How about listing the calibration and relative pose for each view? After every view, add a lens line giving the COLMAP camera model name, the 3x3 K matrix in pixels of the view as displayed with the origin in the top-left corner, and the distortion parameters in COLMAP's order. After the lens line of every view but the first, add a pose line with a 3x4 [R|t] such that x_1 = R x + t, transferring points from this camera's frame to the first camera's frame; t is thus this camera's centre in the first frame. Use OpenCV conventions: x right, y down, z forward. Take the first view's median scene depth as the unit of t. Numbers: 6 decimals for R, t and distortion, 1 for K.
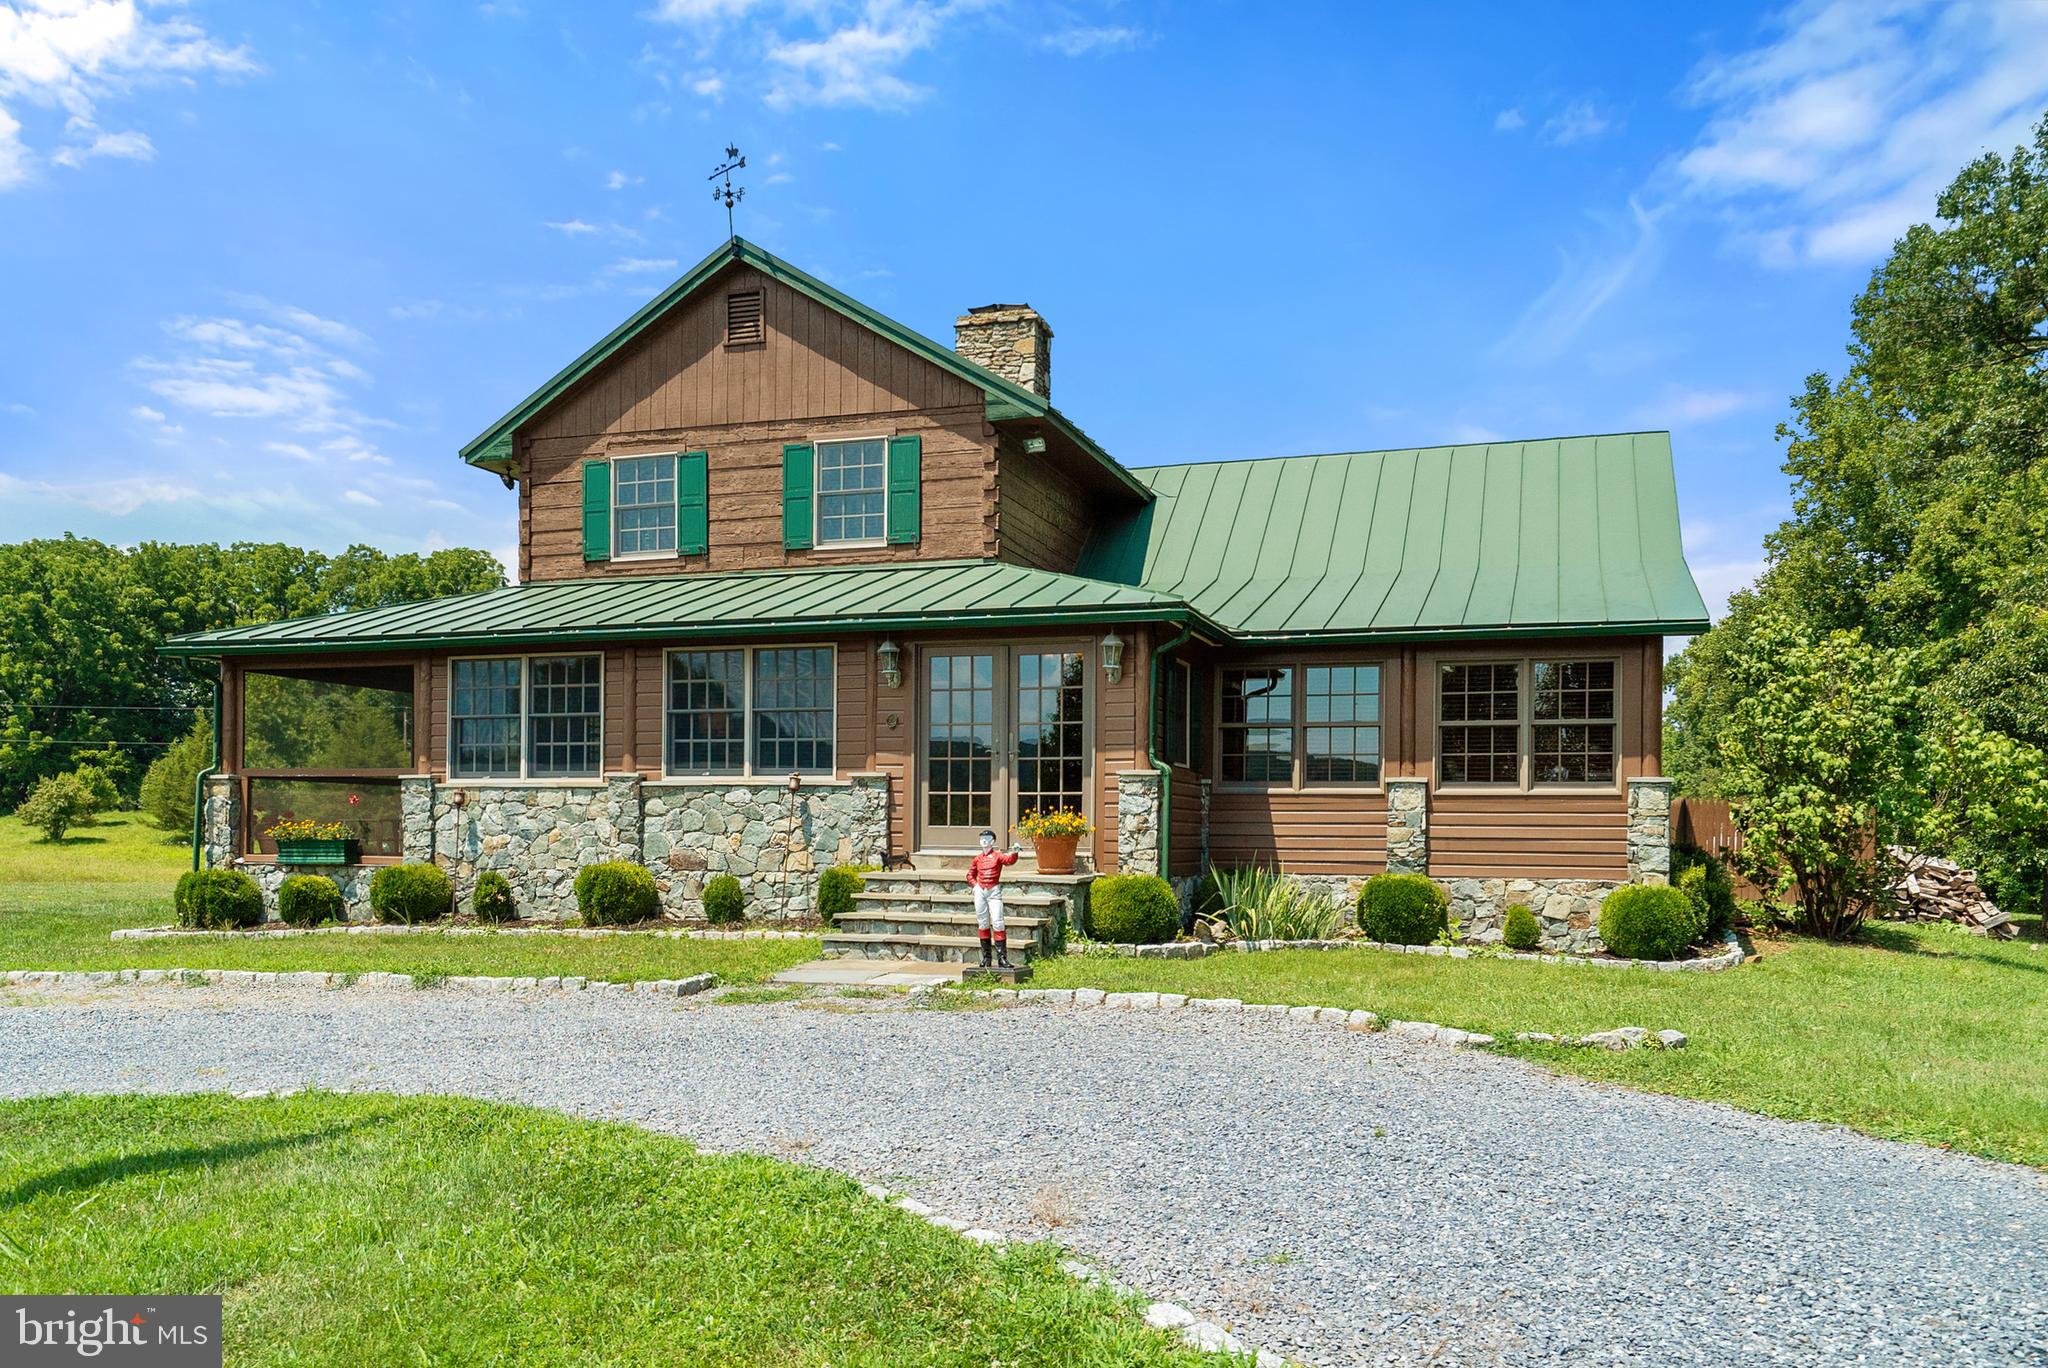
lens RADIAL K [[1516.5, 0, 1025.8], [0, 1516.5, 685.7], [0, 0, 1]] dist [0.017918, 0.005389]
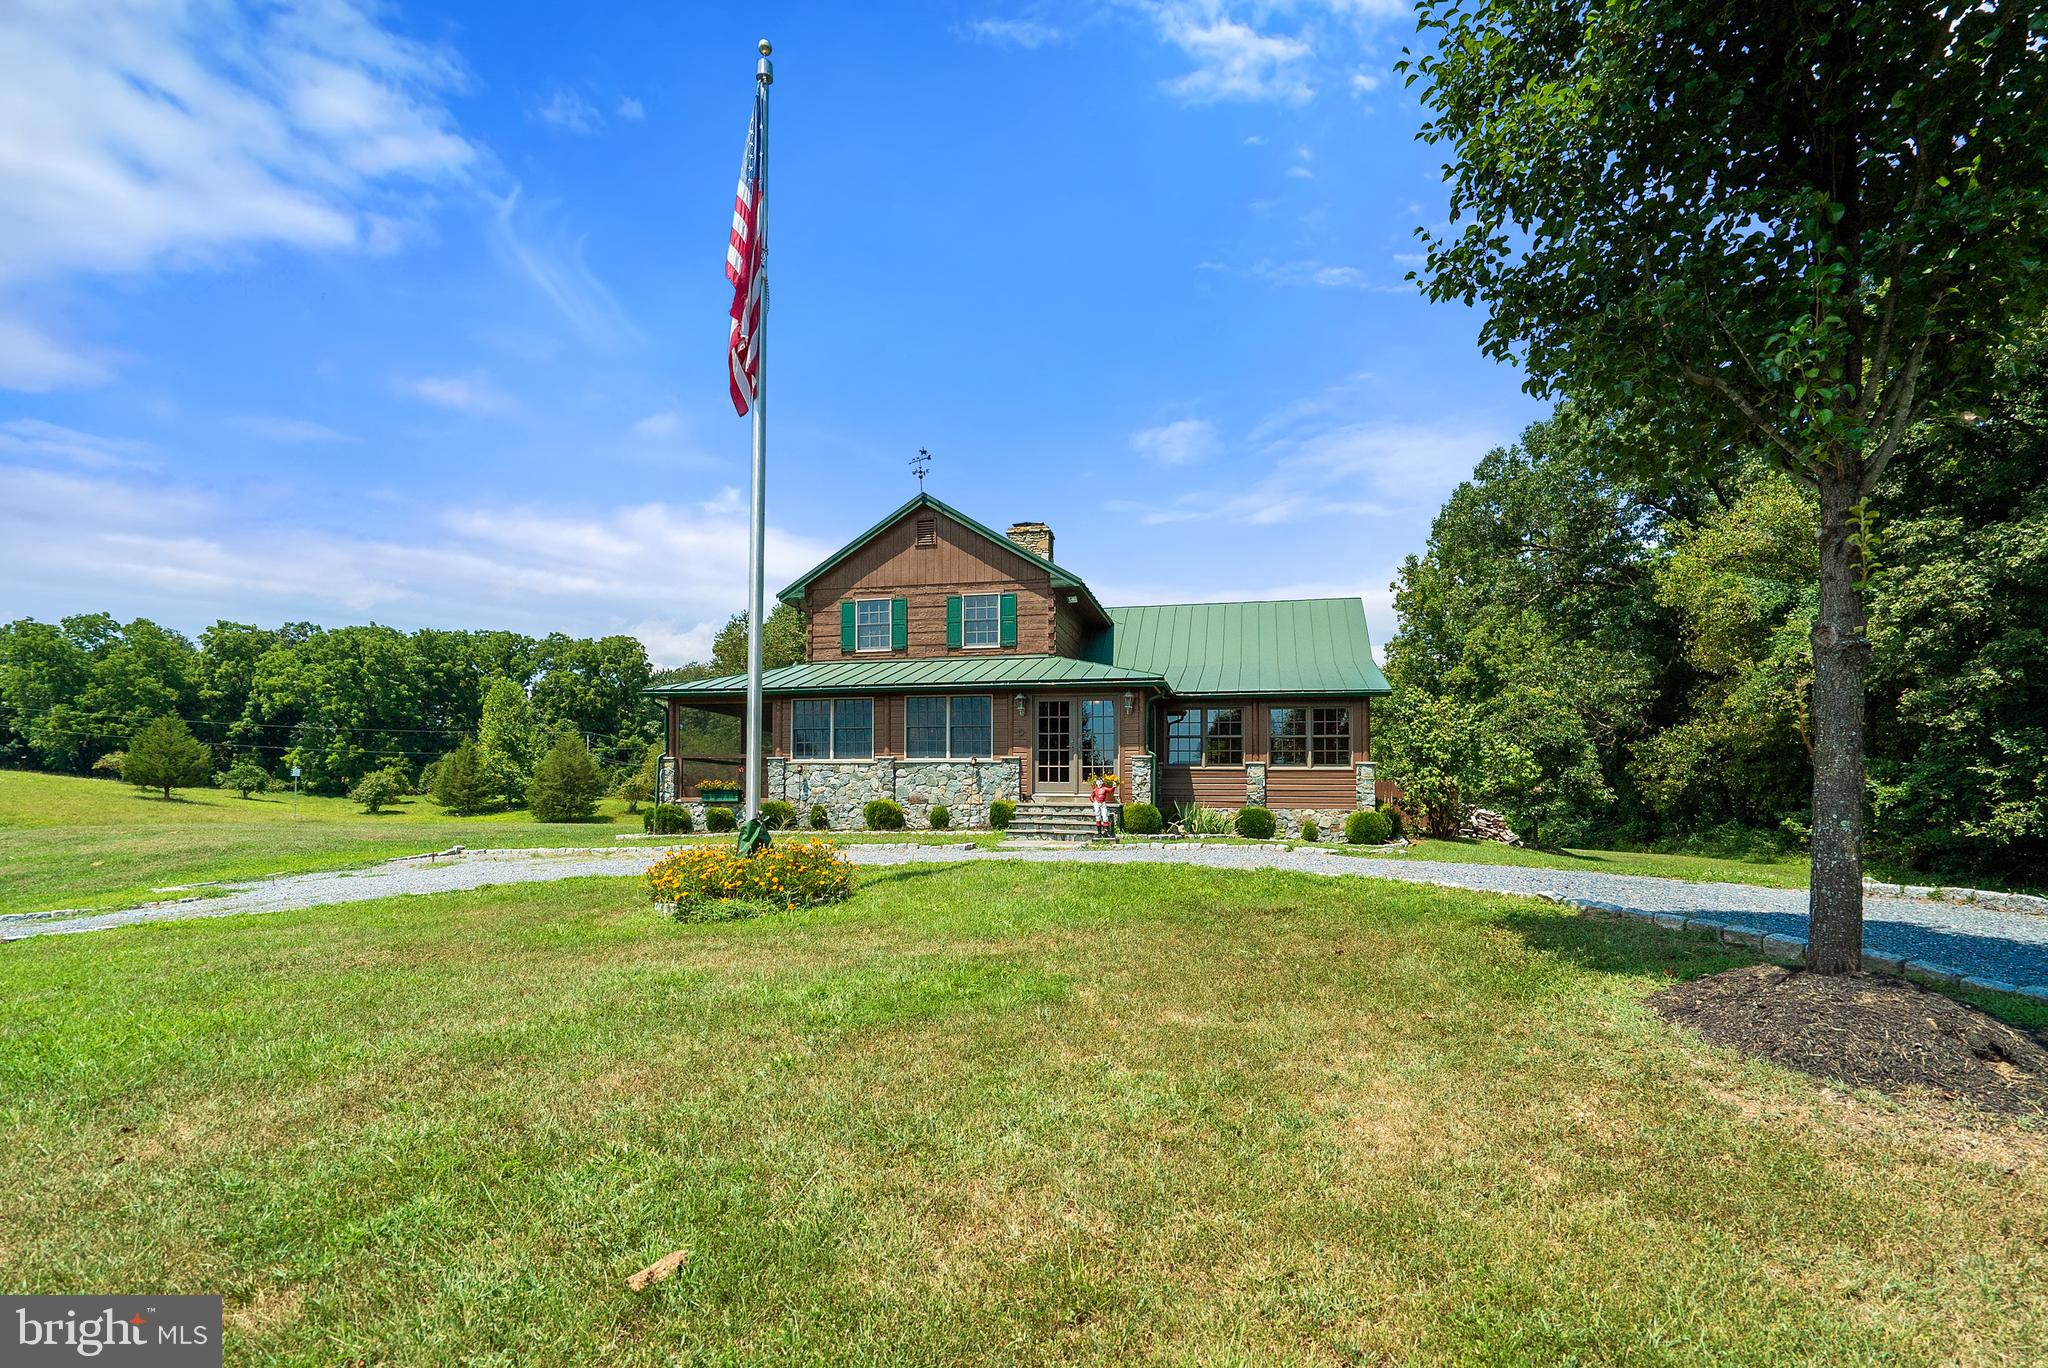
lens RADIAL K [[938.5, 0, 1033.0], [0, 938.5, 682.8], [0, 0, 1]] dist [-0.003806, -0.001429]
pose [[0.994882, 0.015352, 0.099874, -0.170921], [-0.010714, 0.998846, -0.046818, 0.013664], [-0.100477, 0.045509, 0.993898, -0.247374]]
